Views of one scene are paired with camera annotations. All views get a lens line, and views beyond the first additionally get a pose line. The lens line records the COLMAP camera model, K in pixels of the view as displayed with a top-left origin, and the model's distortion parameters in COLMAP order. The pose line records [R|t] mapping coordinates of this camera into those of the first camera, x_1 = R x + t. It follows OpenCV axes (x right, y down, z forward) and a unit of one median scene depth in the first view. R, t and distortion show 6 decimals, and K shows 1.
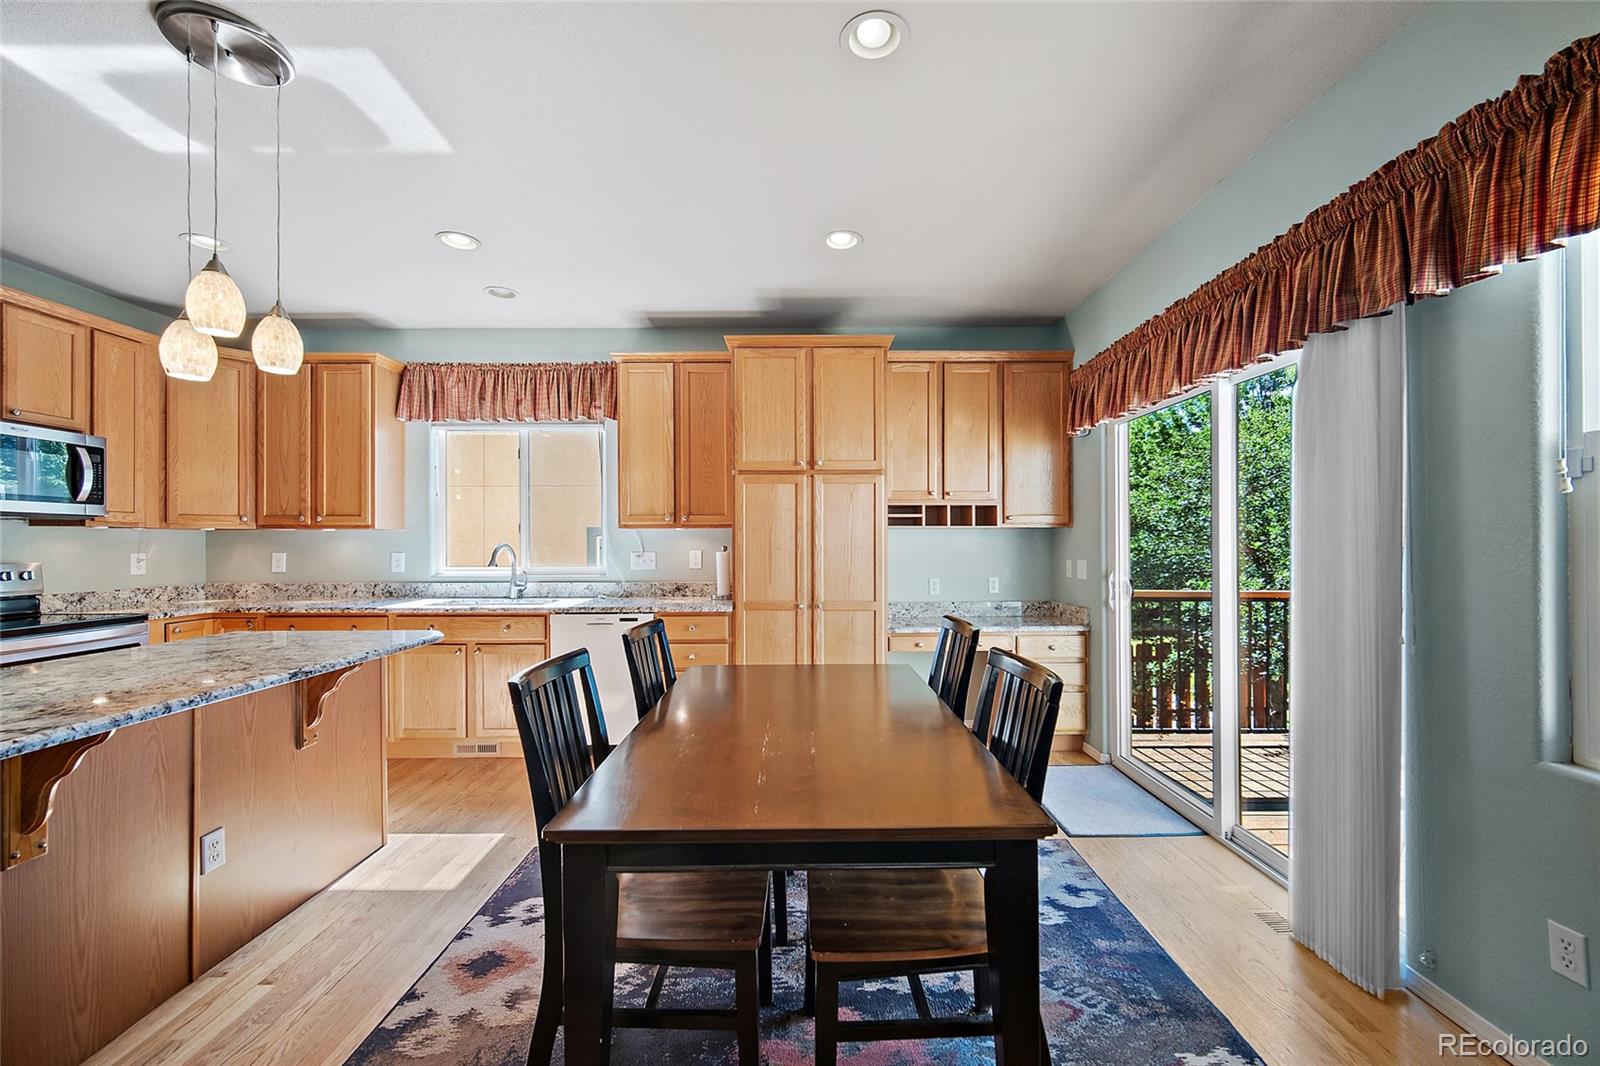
lens RADIAL K [[630.0, 0, 800.0], [0, 630.0, 542.1], [0, 0, 1]] dist [-0.003303, 0.000984]
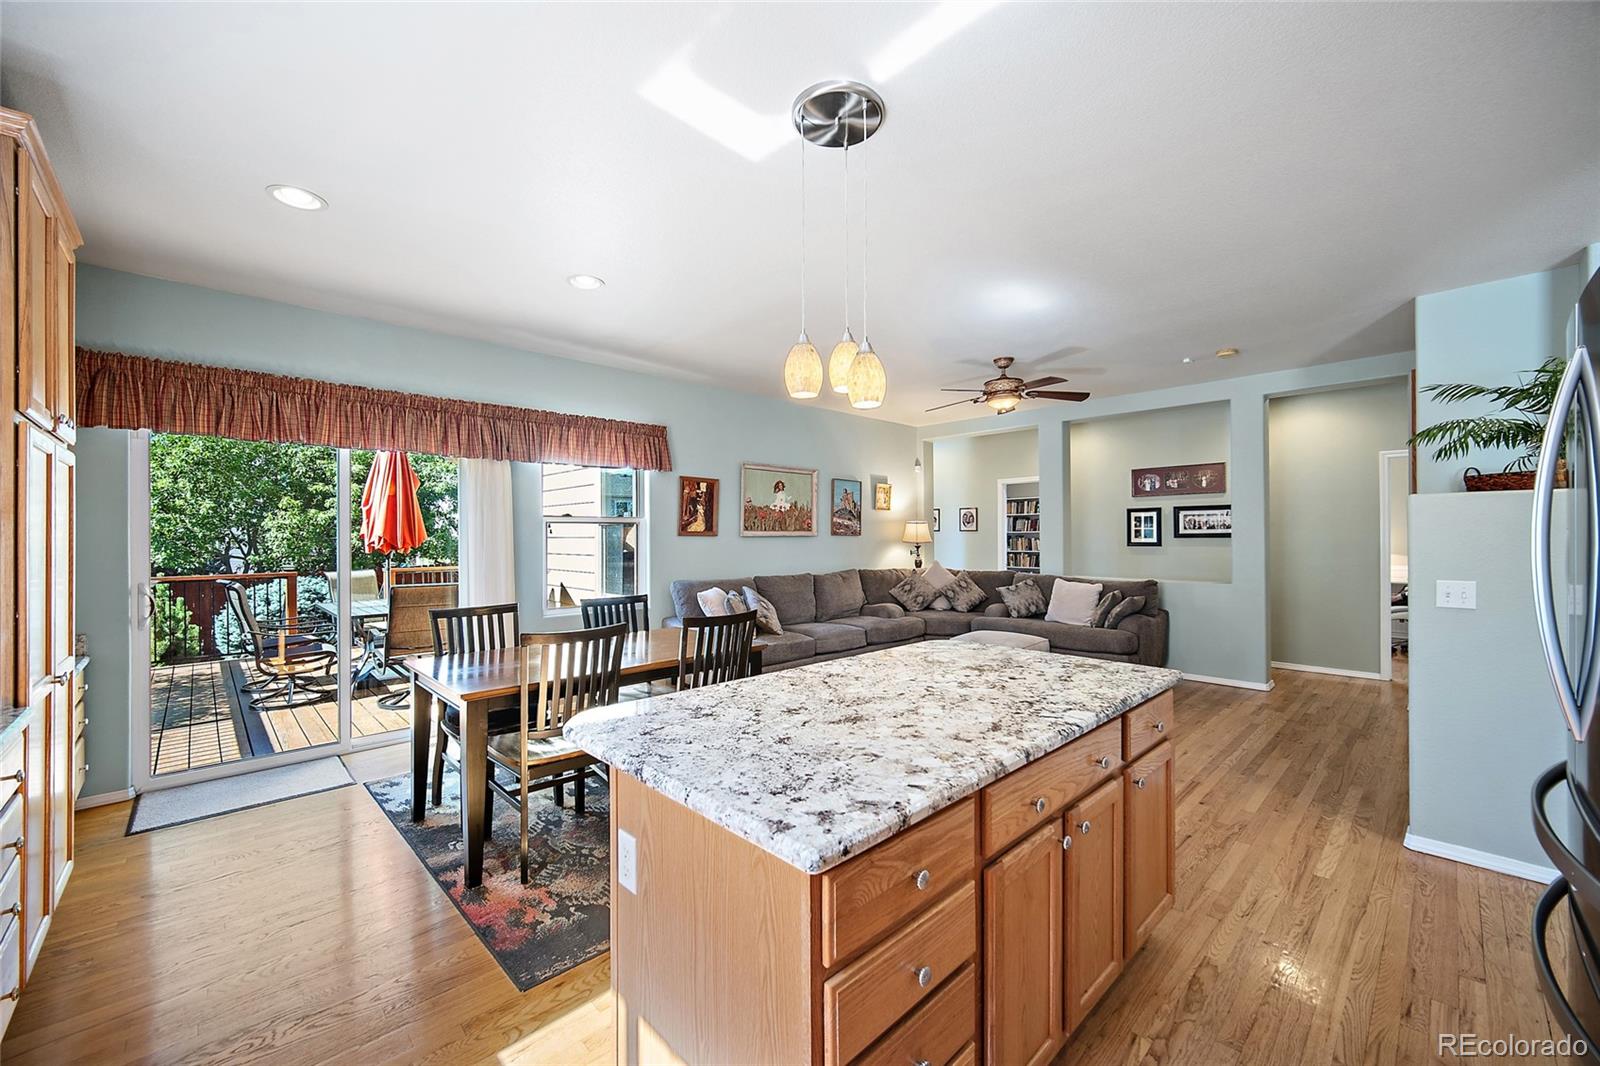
lens RADIAL K [[630.0, 0, 807.1], [0, 630.0, 541.9], [0, 0, 1]] dist [-0.003303, 0.000984]
pose [[-0.692015, -0.000366, 0.721883, -0.794082], [0.004751, 0.999976, 0.005061, -0.016983], [-0.721868, 0.006932, -0.691996, 0.861566]]
